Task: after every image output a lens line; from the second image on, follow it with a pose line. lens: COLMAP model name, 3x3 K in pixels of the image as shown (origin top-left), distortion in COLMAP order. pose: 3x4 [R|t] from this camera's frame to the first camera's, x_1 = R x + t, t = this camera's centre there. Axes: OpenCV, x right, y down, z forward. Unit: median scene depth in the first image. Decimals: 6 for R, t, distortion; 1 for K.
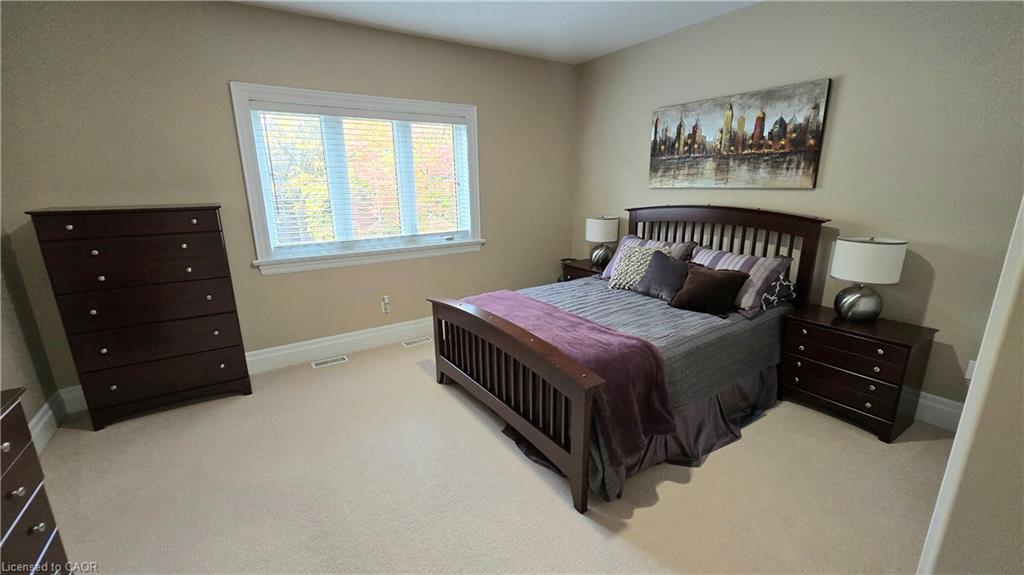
lens RADIAL K [[419.7, 0, 511.8], [0, 419.7, 290.4], [0, 0, 1]] dist [-0.007066, 0.000472]
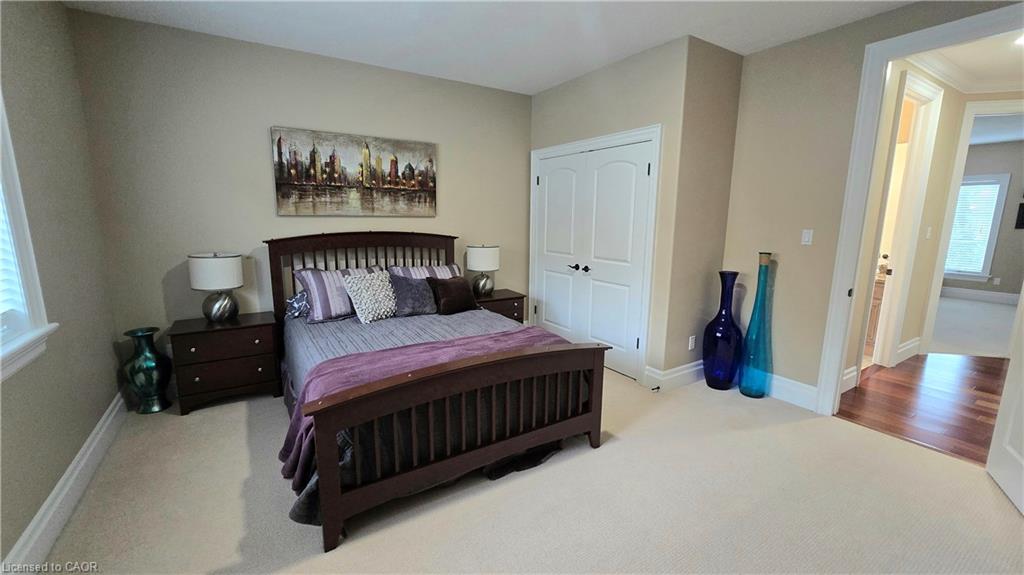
lens RADIAL K [[419.7, 0, 511.8], [0, 419.7, 290.4], [0, 0, 1]] dist [-0.007066, 0.000472]
pose [[0.020916, -0.165455, 0.985995, -0.657116], [0.236019, 0.959154, 0.155945, -0.143936], [-0.971523, 0.229452, 0.059112, 0.633575]]
